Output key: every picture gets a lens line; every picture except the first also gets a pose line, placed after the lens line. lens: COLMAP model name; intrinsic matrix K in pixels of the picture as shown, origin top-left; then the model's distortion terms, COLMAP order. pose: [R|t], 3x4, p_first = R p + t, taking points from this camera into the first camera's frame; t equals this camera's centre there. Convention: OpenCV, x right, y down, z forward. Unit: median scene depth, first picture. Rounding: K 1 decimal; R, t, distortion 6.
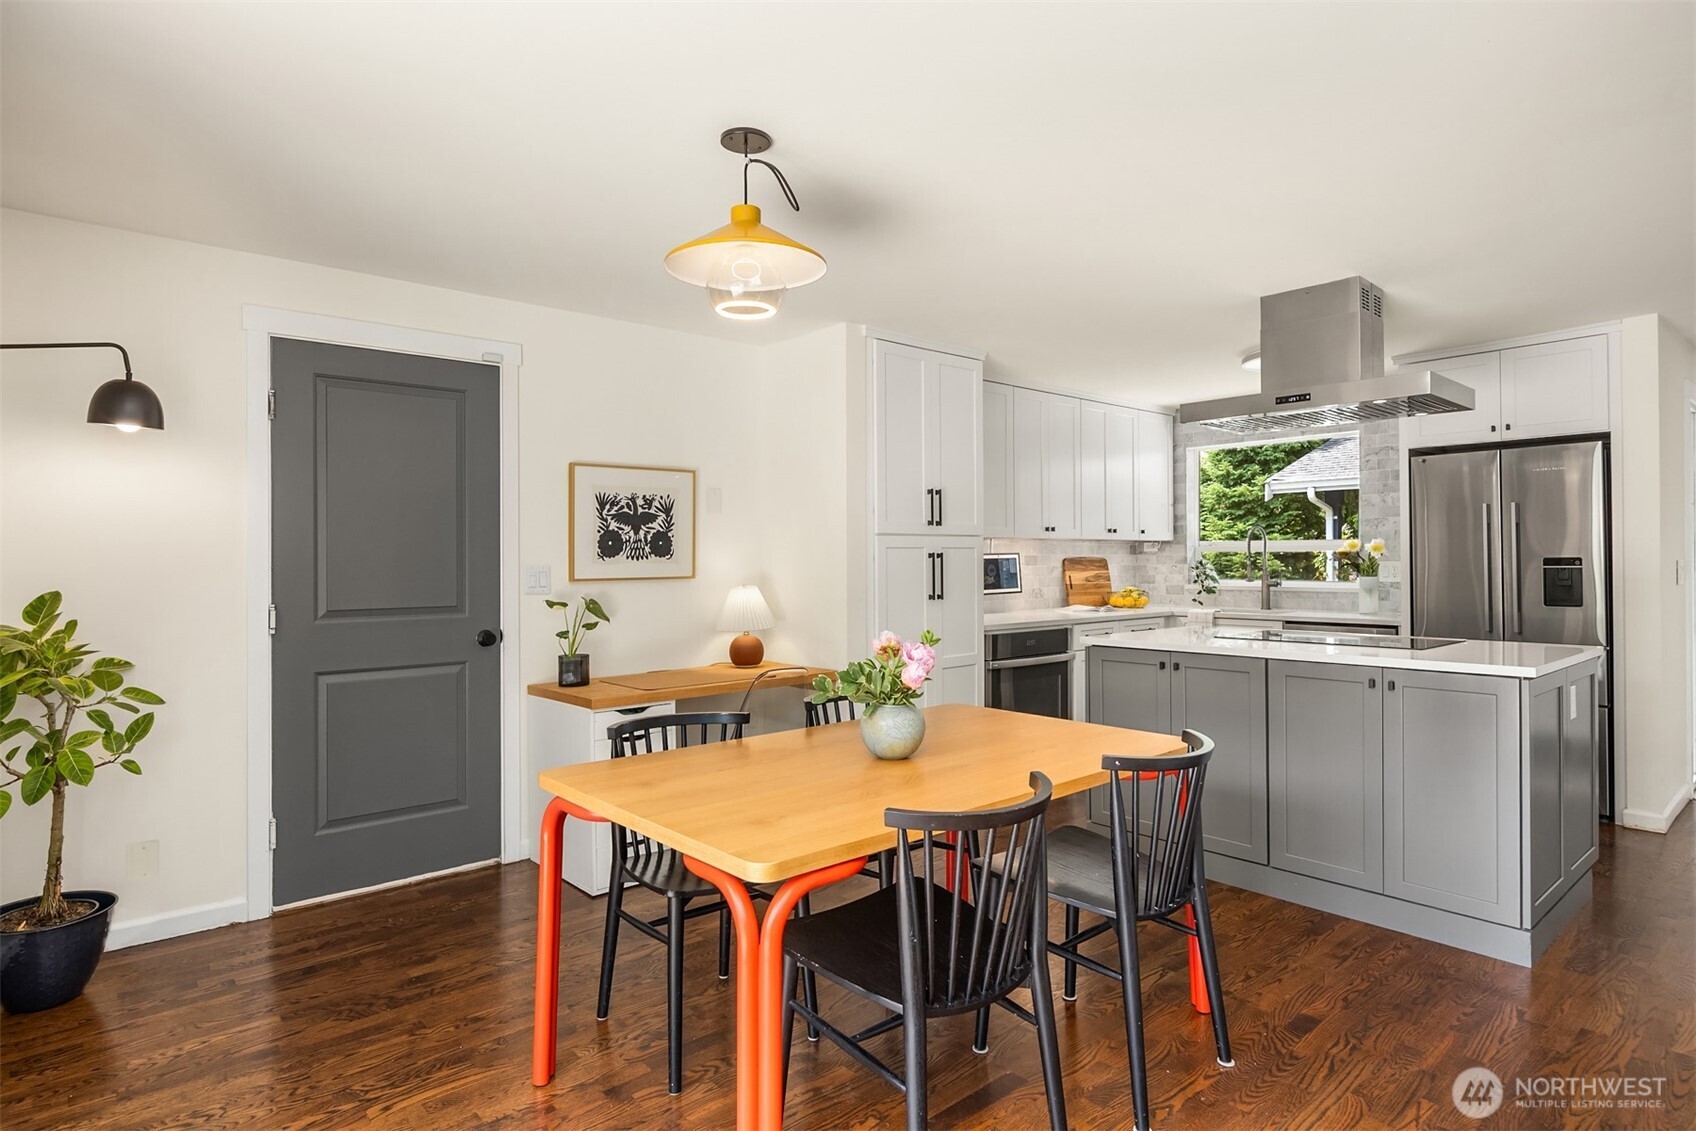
lens RADIAL K [[900.0, 0, 828.4], [0, 900.0, 555.5], [0, 0, 1]] dist [-0.000130, 0.000125]
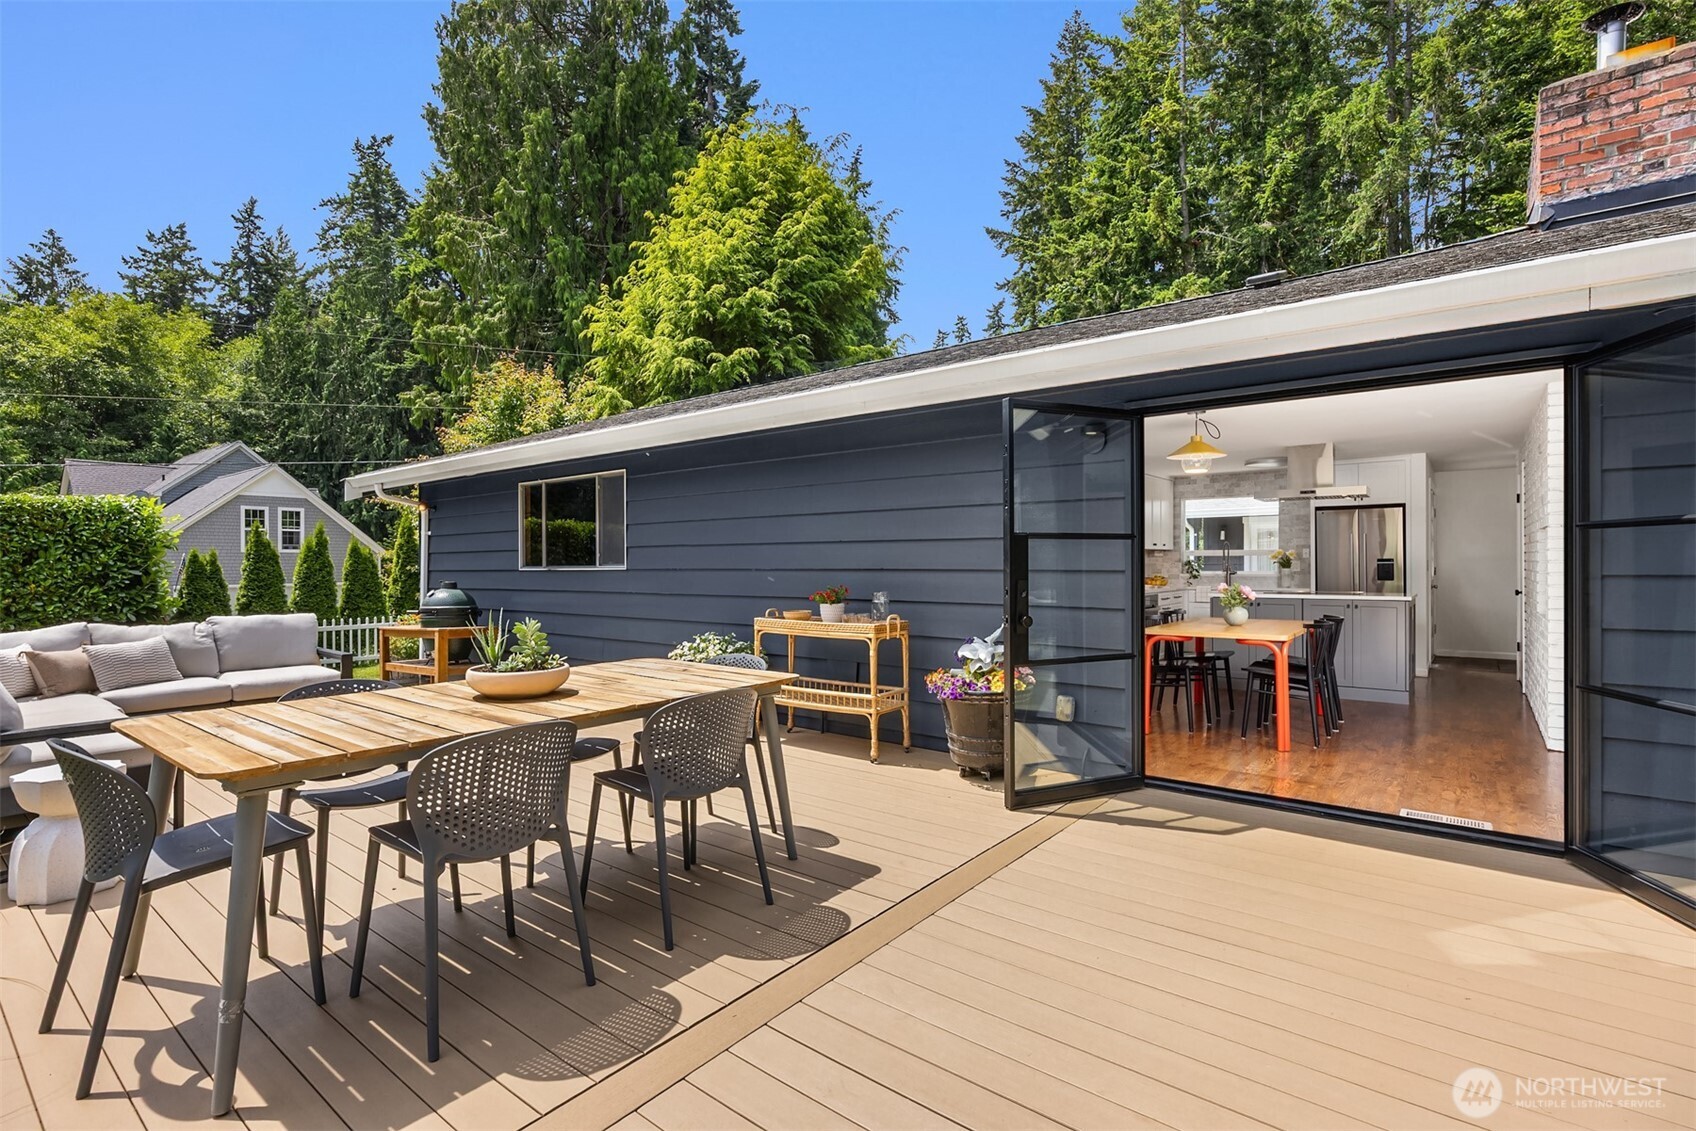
lens RADIAL K [[794.3, 0, 845.6], [0, 794.3, 566.6], [0, 0, 1]] dist [0.001386, -0.002094]
pose [[0.980379, -0.000767, 0.197118, -0.947392], [-0.000545, 0.999978, 0.006599, 0.011546], [-0.197119, -0.006577, 0.980357, -0.714902]]
